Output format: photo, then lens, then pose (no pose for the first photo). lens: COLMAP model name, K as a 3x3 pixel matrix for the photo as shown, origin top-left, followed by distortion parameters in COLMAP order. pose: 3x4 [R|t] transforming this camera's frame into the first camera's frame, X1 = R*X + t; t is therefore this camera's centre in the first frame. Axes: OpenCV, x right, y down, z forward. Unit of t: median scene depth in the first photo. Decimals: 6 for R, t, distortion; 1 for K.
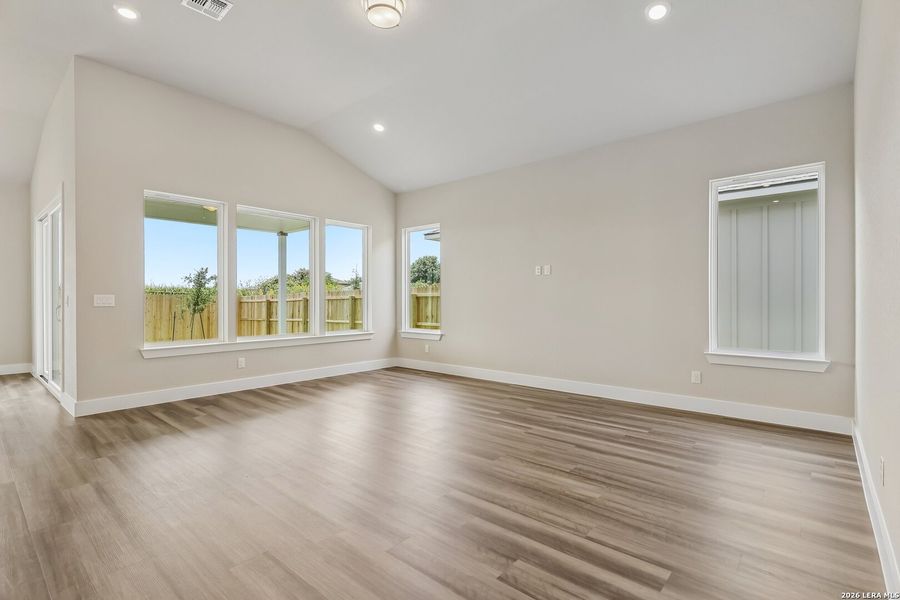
lens RADIAL K [[417.2, 0, 453.5], [0, 417.2, 299.5], [0, 0, 1]] dist [0.015387, -0.000239]
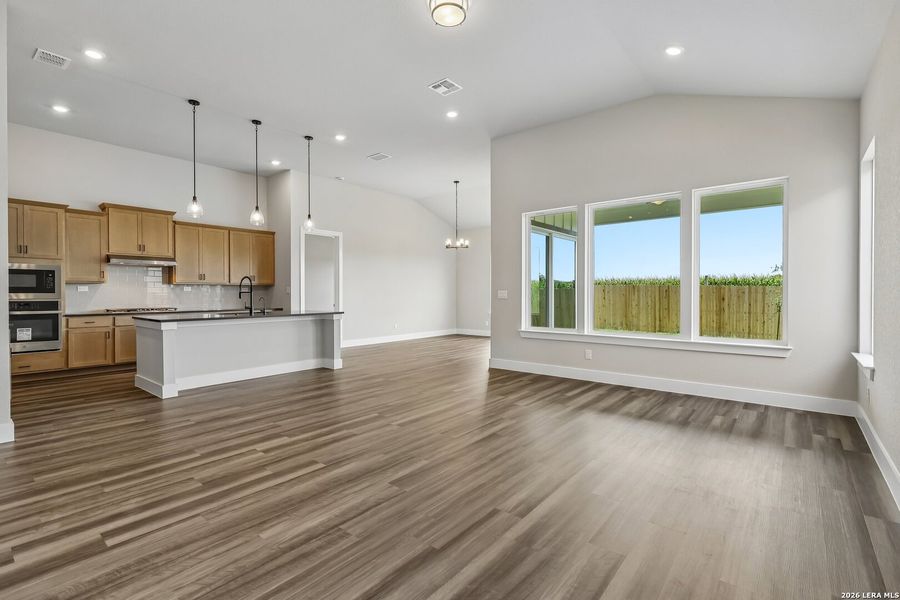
lens RADIAL K [[417.2, 0, 448.9], [0, 417.2, 298.2], [0, 0, 1]] dist [0.015387, -0.000239]
pose [[0.021136, 0.017136, -0.999630, 1.025395], [0.007443, 0.999823, 0.017297, -0.019907], [0.999749, -0.007805, 0.021004, 1.170635]]
